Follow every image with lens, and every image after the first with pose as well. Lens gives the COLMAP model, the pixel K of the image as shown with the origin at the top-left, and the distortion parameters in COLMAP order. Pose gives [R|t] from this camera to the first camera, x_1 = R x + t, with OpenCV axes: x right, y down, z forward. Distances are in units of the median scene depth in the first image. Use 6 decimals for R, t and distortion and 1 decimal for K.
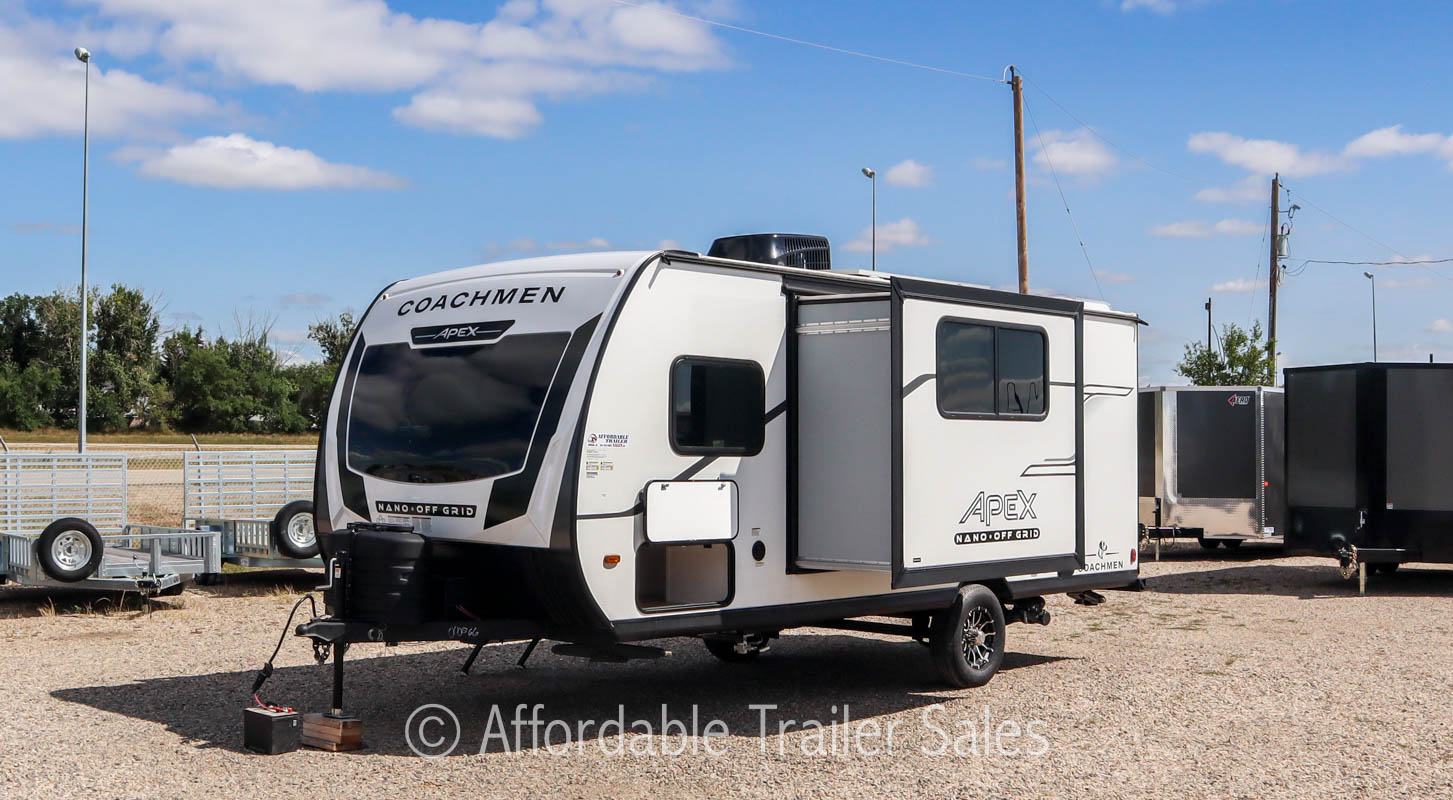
lens RADIAL K [[1650.4, 0, 675.3], [0, 1650.4, 400.1], [0, 0, 1]] dist [-0.111965, 0.010487]
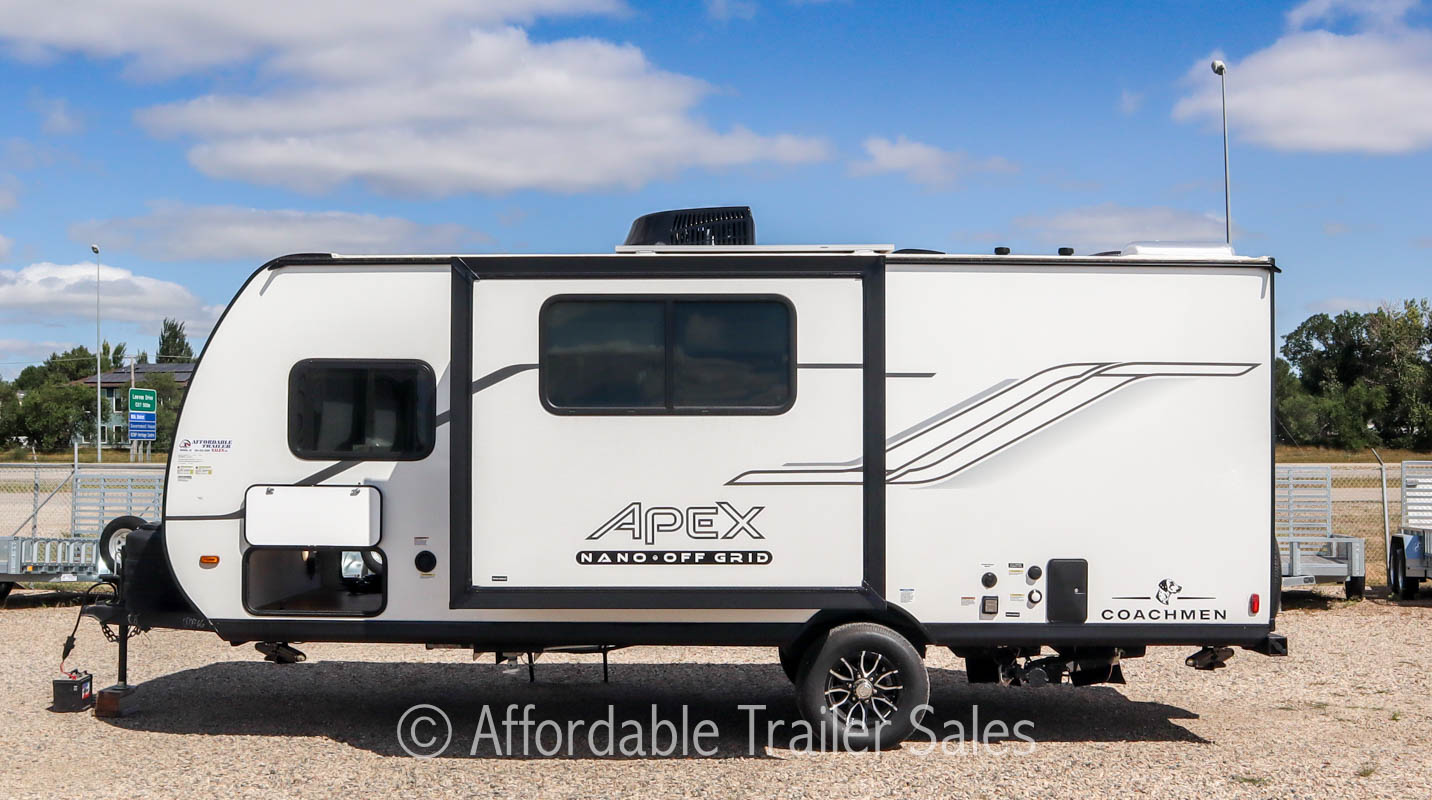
lens RADIAL K [[1684.9, 0, 713.7], [0, 1684.9, 438.9], [0, 0, 1]] dist [-0.114103, 0.000943]
pose [[0.689257, -0.016848, -0.724321, 0.857380], [0.024724, 0.999694, 0.000275, 0.025344], [0.724095, -0.018097, 0.689463, 0.460972]]
